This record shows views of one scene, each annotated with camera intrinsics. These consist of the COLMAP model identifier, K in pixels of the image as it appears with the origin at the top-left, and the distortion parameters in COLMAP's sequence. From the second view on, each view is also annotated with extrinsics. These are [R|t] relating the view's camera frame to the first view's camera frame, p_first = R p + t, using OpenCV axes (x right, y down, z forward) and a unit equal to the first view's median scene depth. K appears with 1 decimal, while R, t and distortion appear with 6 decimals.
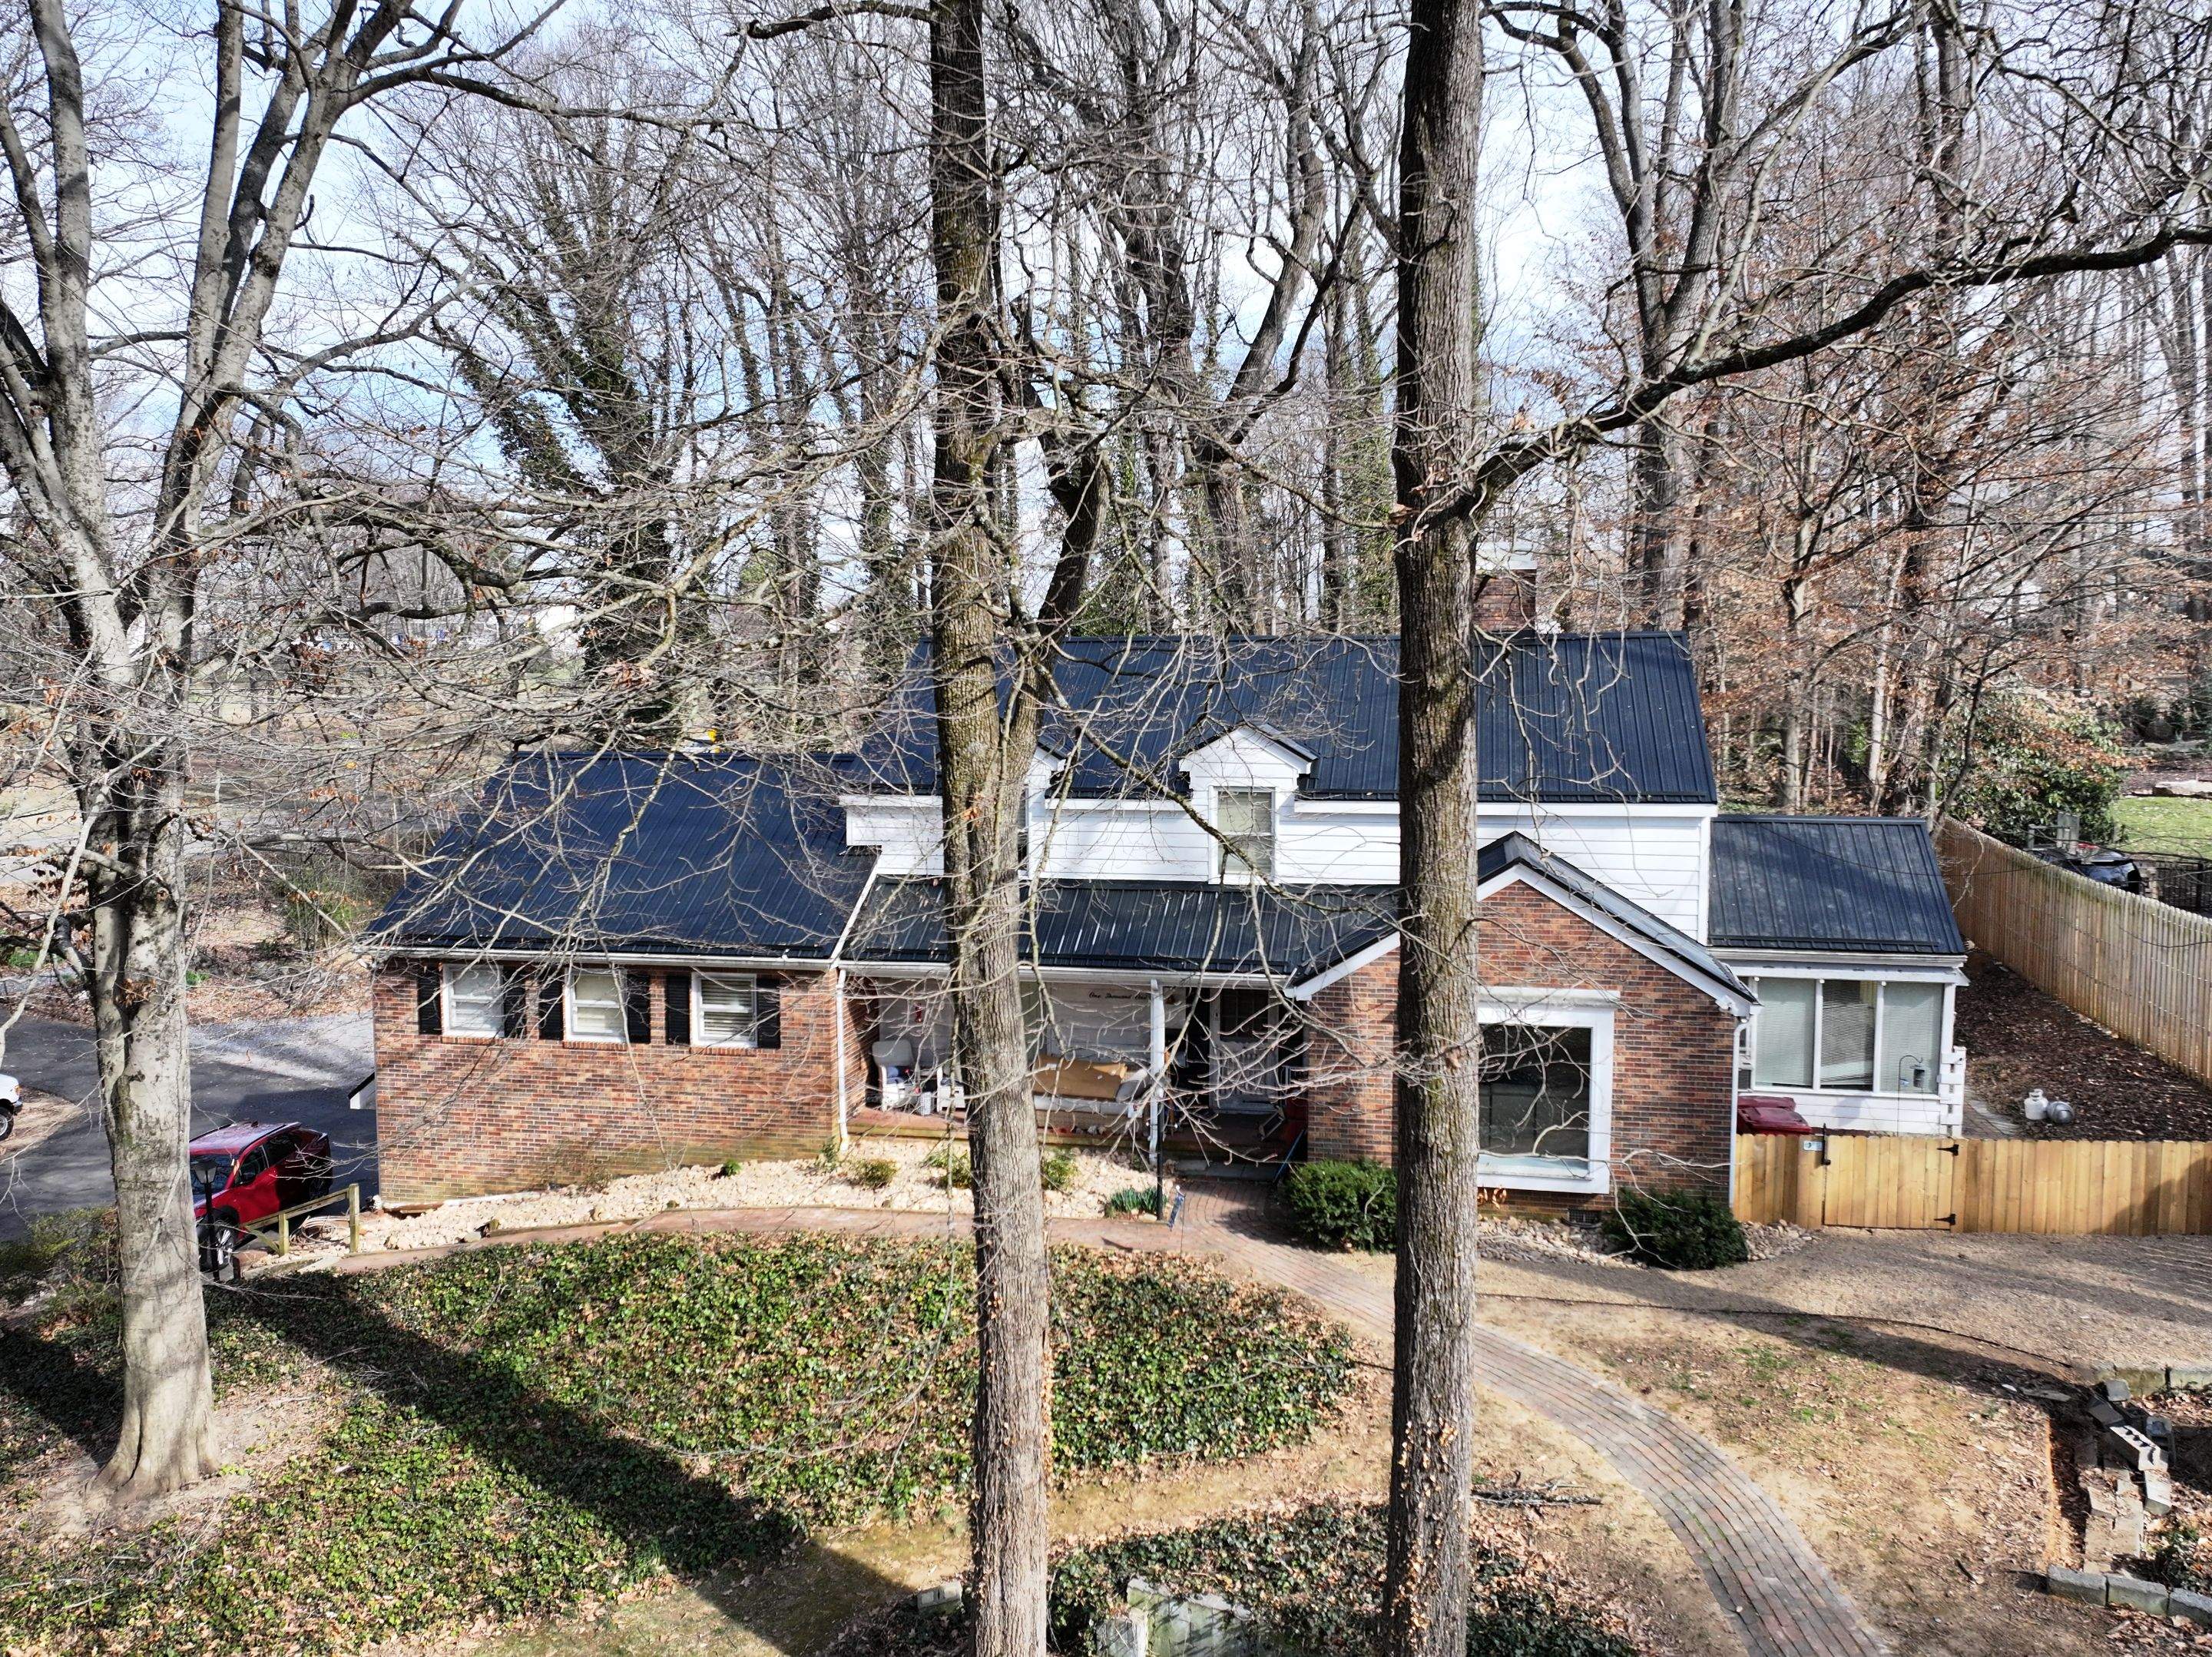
lens RADIAL K [[1780.0, 0, 1111.1], [0, 1780.0, 822.2], [0, 0, 1]] dist [0.007036, 0.001876]
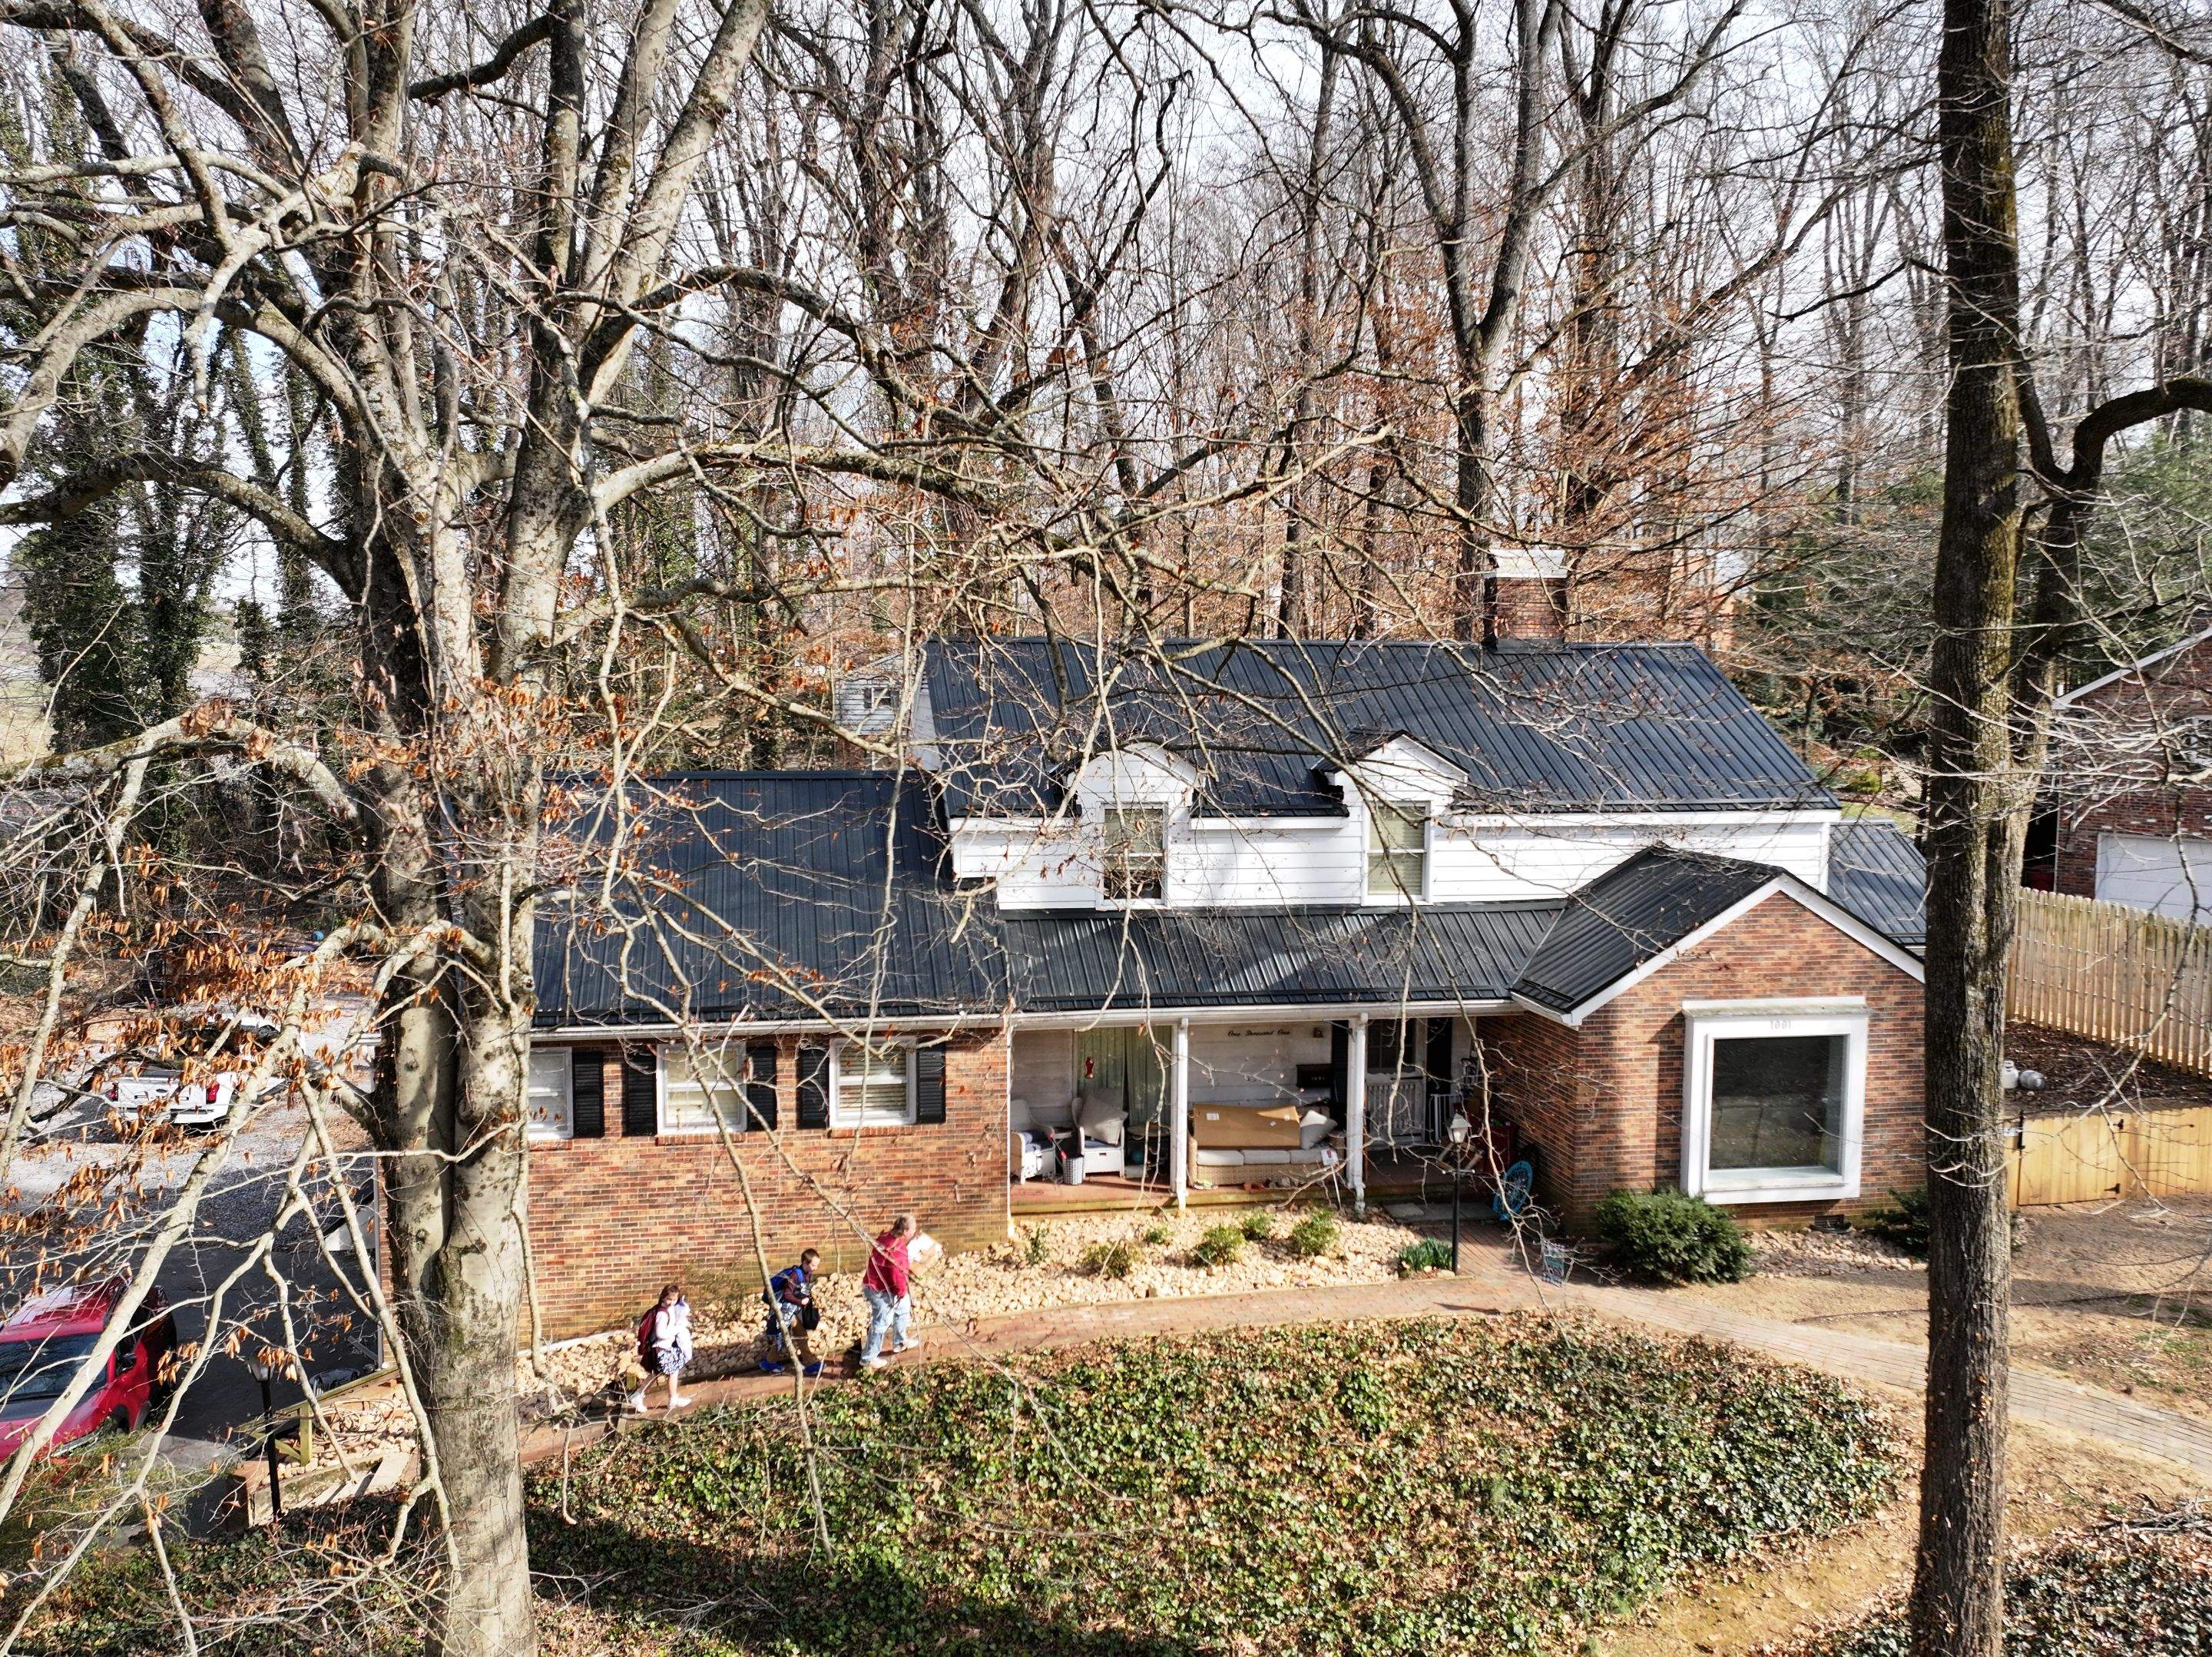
lens RADIAL K [[1780.3, 0, 1105.3], [0, 1780.3, 843.5], [0, 0, 1]] dist [0.005996, 0.003256]
pose [[0.926564, -0.027602, 0.375123, -0.428429], [0.024207, 0.999612, 0.013760, -0.014567], [-0.375357, -0.003669, 0.926873, 0.192732]]
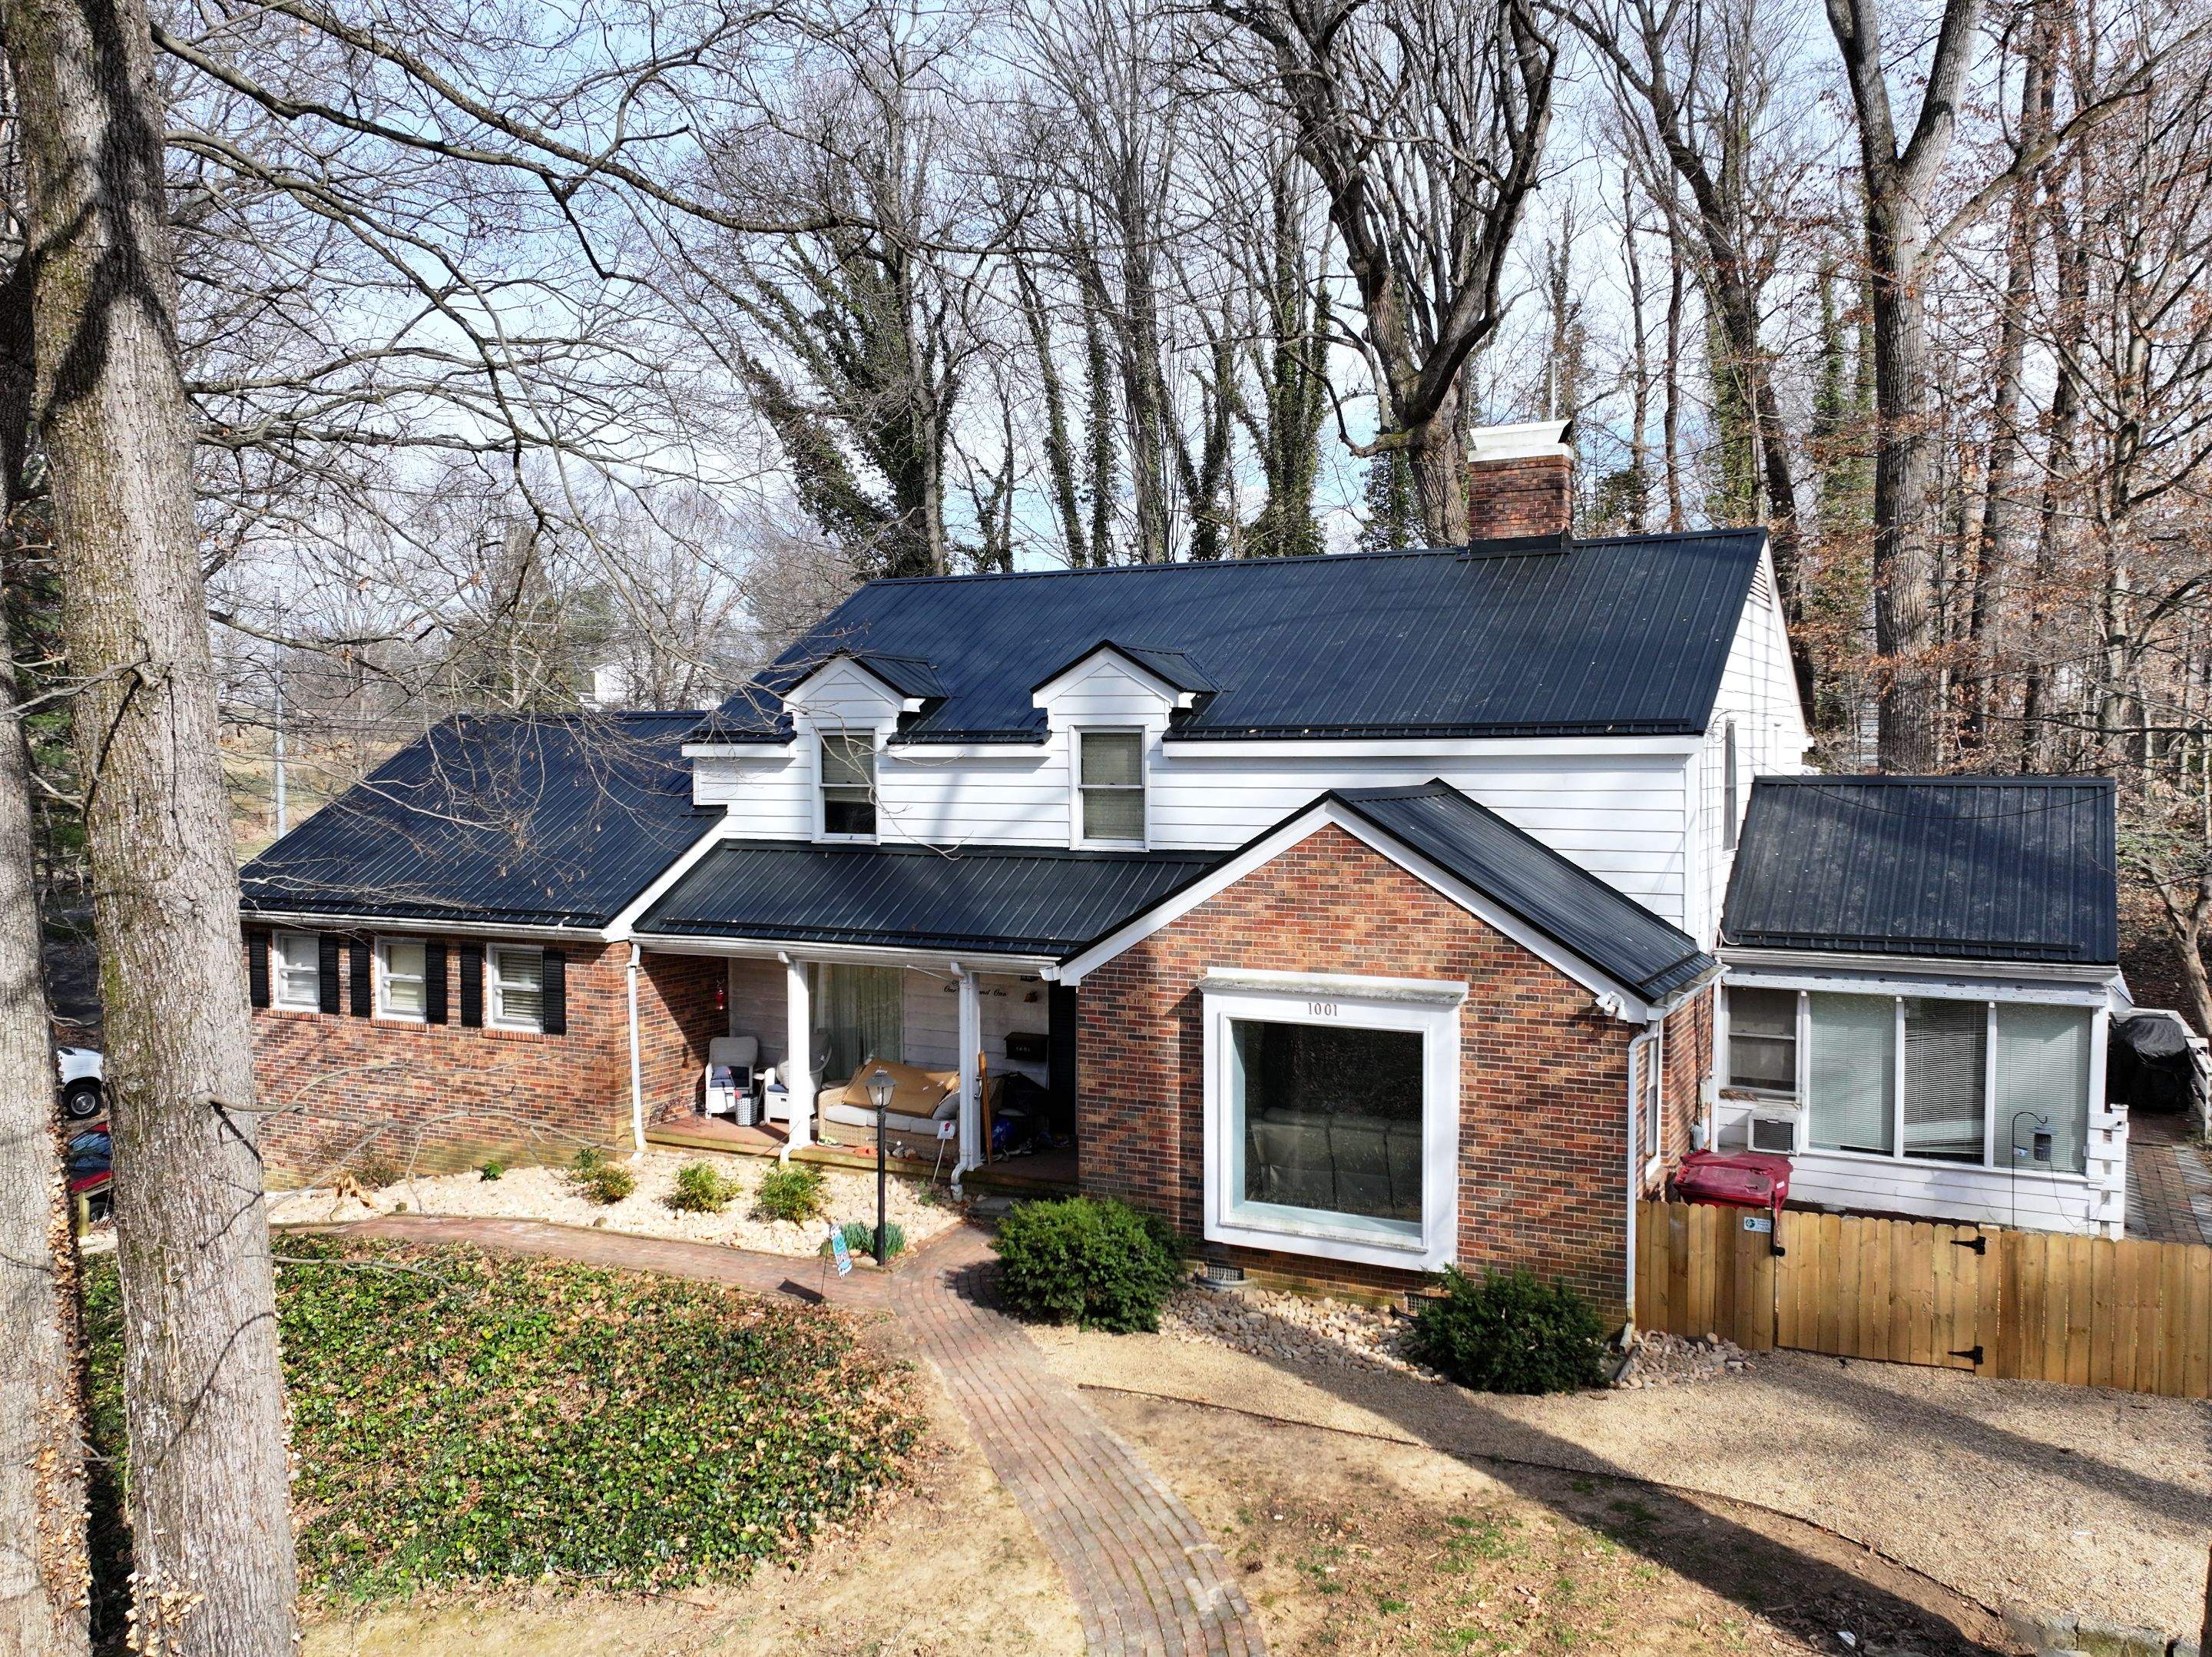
lens RADIAL K [[1786.0, 0, 1113.1], [0, 1786.0, 836.0], [0, 0, 1]] dist [0.002624, 0.002172]
pose [[0.962191, 0.010833, -0.272161, 0.296147], [-0.019752, 0.999353, -0.030053, 0.053034], [0.271660, 0.034292, 0.961782, 0.249720]]
